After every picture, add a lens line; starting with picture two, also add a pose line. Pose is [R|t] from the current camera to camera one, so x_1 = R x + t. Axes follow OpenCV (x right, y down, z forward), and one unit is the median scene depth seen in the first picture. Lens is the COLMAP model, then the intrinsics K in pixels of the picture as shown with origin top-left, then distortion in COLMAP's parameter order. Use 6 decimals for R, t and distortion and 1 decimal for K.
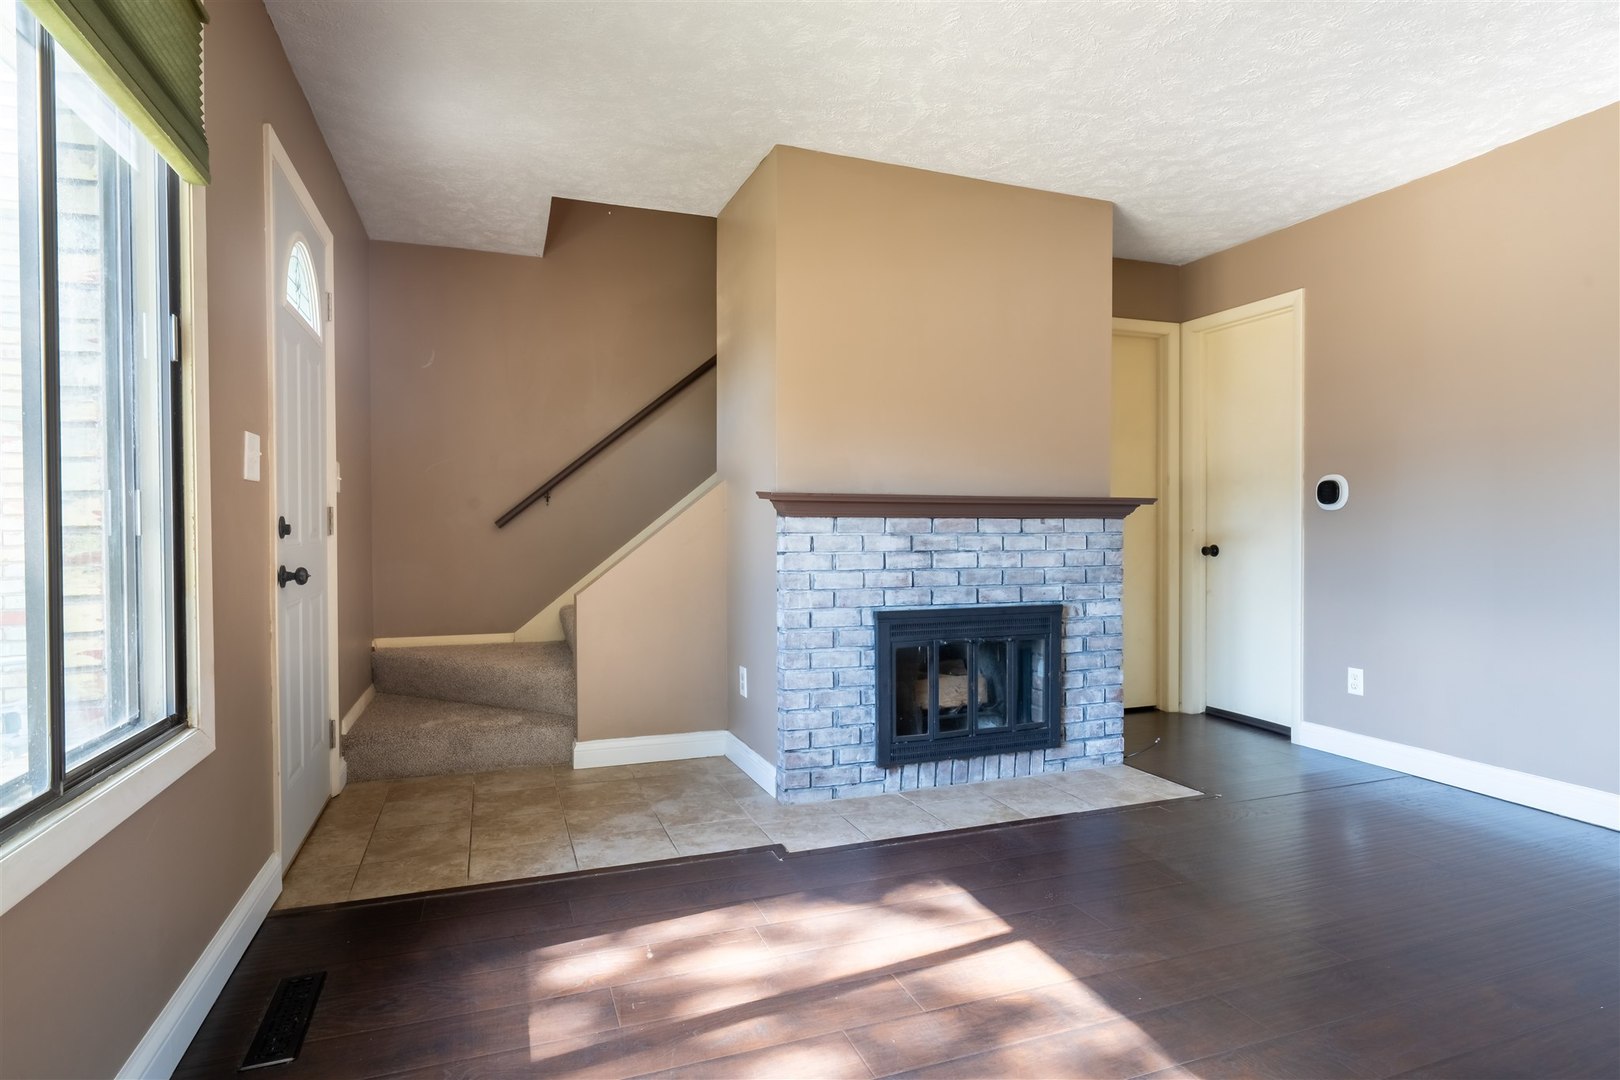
lens RADIAL K [[848.2, 0, 809.5], [0, 848.2, 537.3], [0, 0, 1]] dist [-0.004653, -0.001421]
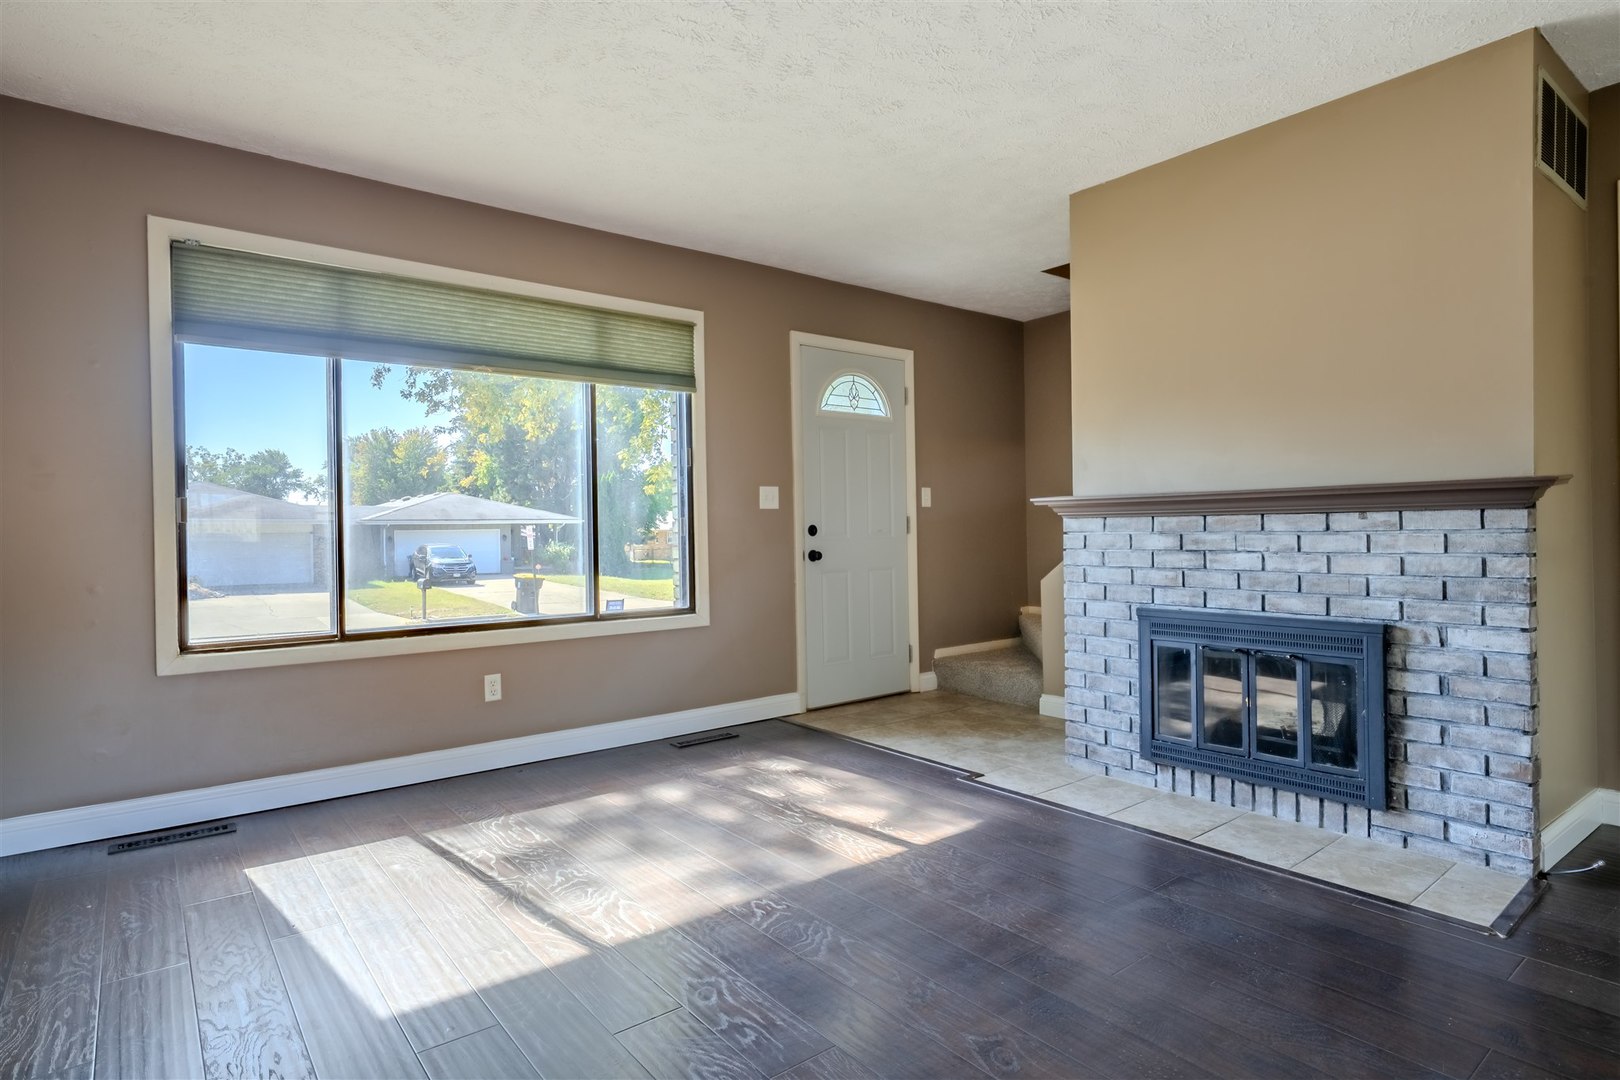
lens RADIAL K [[848.2, 0, 808.3], [0, 848.2, 537.6], [0, 0, 1]] dist [-0.004653, -0.001421]
pose [[0.306718, 0.003978, -0.951792, 0.919251], [0.000986, 0.999989, 0.004497, -0.002809], [0.951800, -0.002318, 0.306711, 0.292633]]
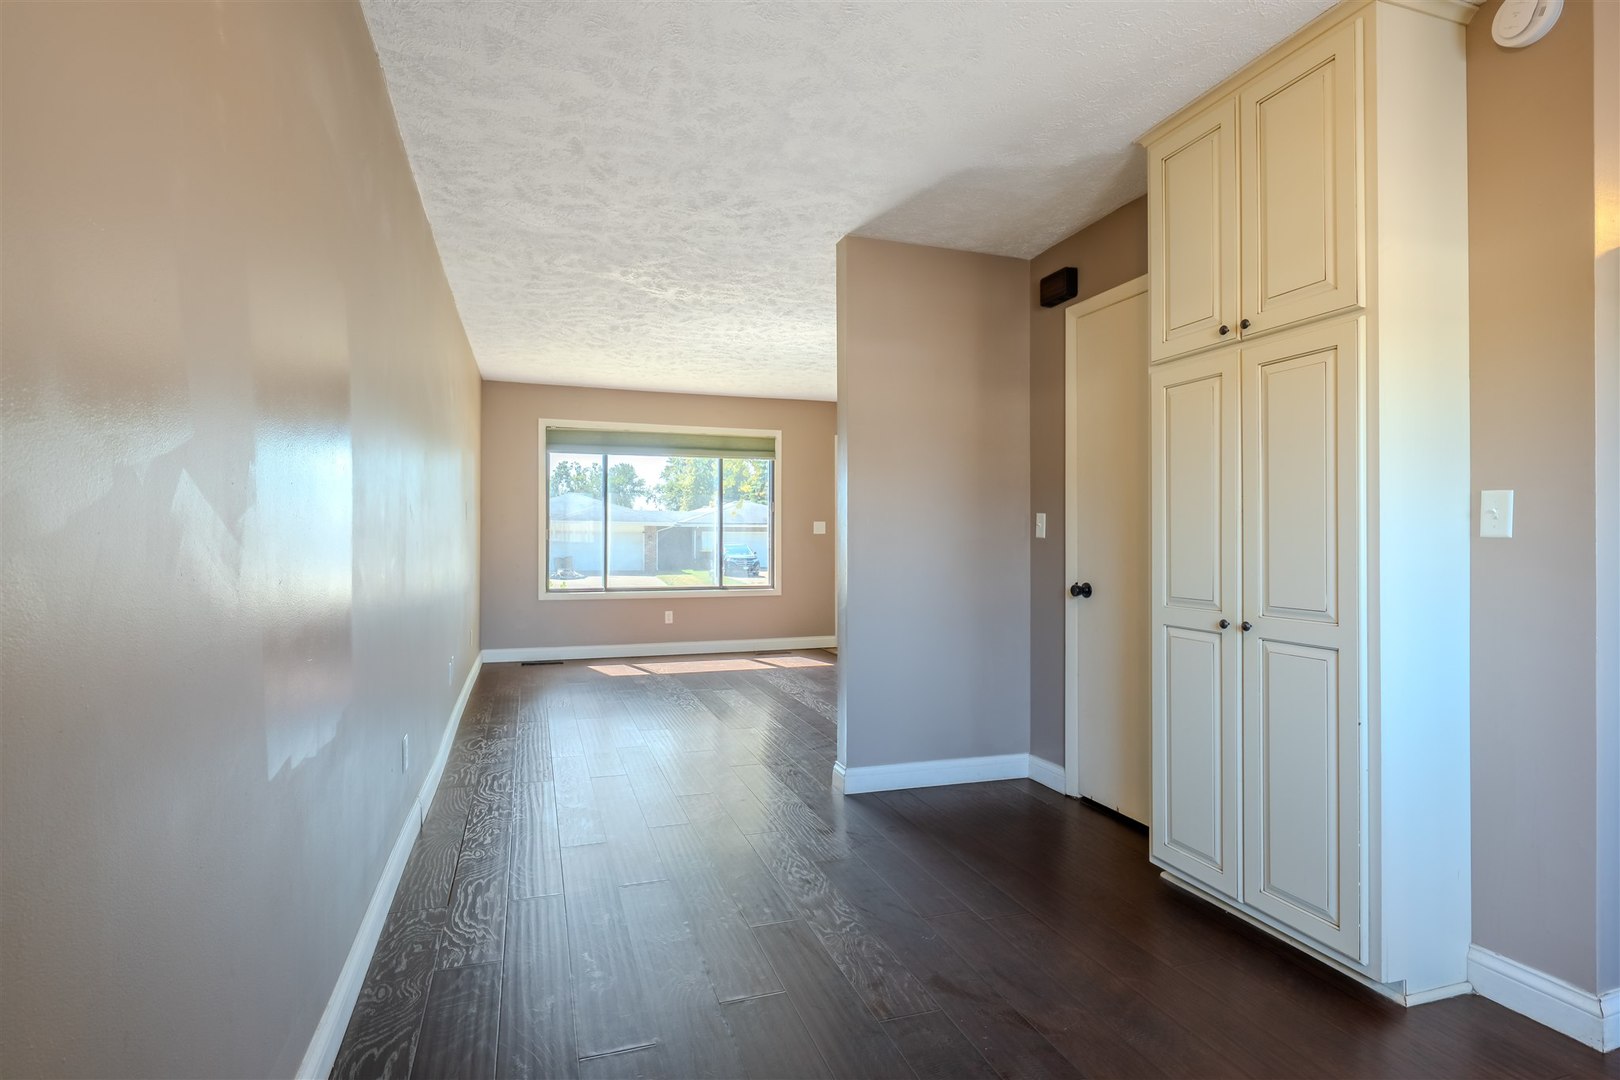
lens RADIAL K [[805.1, 0, 808.5], [0, 805.1, 537.7], [0, 0, 1]] dist [-0.005477, 0.002131]
pose [[-0.029176, 0.004402, -0.999565, 2.358282], [-0.017338, 0.999838, 0.004909, -0.057226], [0.999424, 0.017474, -0.029095, 0.833118]]
